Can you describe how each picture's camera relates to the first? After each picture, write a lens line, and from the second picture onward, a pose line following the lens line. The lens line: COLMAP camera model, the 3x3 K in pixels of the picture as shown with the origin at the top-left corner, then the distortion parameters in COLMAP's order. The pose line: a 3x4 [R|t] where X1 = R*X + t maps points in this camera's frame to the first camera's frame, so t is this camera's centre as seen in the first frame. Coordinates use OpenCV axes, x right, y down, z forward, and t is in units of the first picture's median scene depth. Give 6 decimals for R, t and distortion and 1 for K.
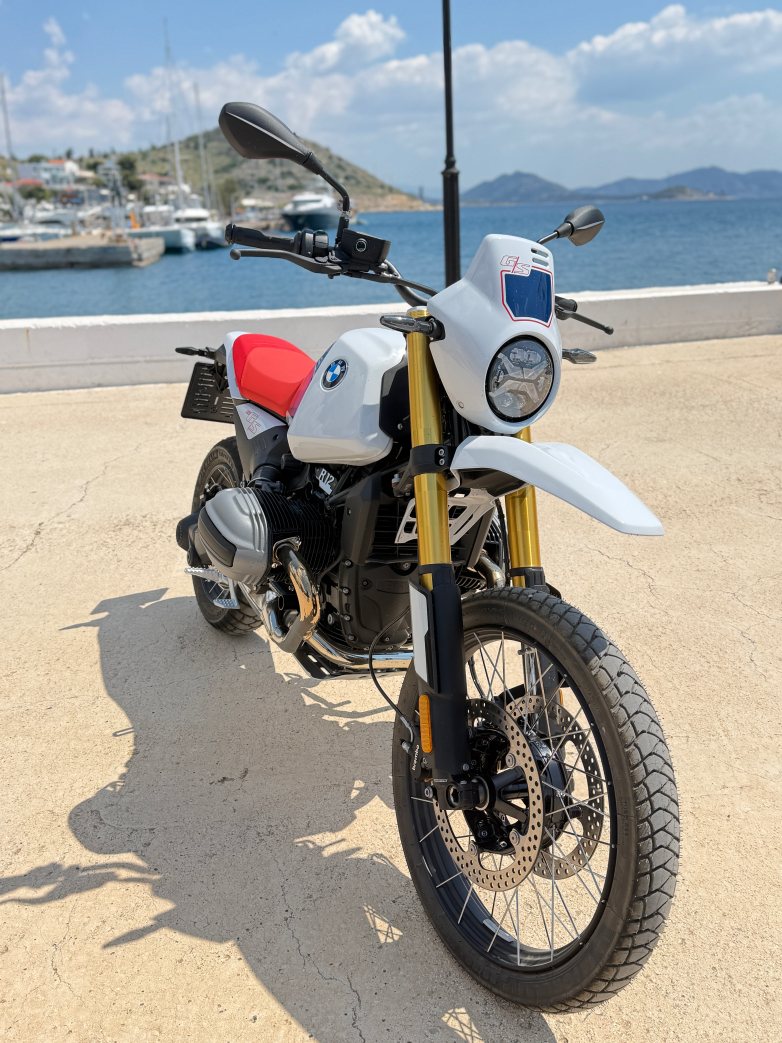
lens RADIAL K [[922.6, 0, 394.0], [0, 922.6, 519.1], [0, 0, 1]] dist [0.030038, -0.052183]
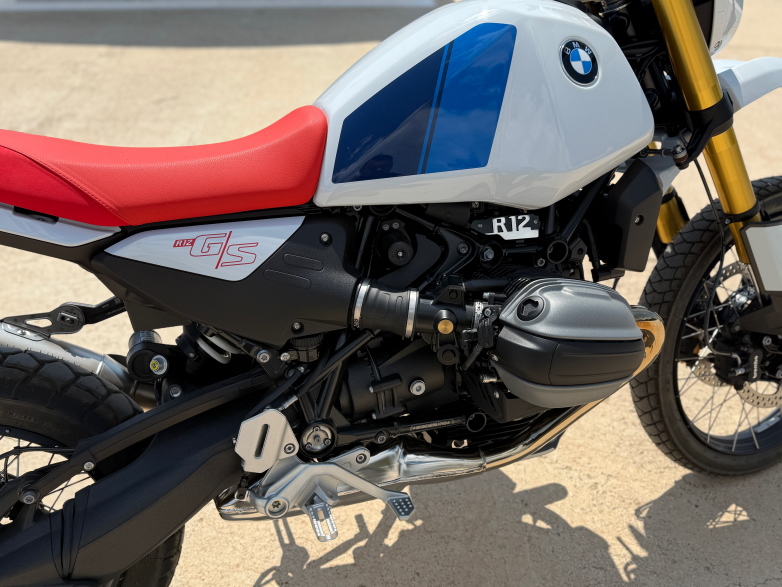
lens RADIAL K [[691.7, 0, 388.6], [0, 691.7, 307.8], [0, 0, 1]] dist [0.030038, -0.052183]
pose [[0.108605, -0.497348, 0.860727, -0.596512], [0.327352, 0.835448, 0.441437, -0.264060], [-0.938640, 0.233818, 0.253542, 0.990091]]
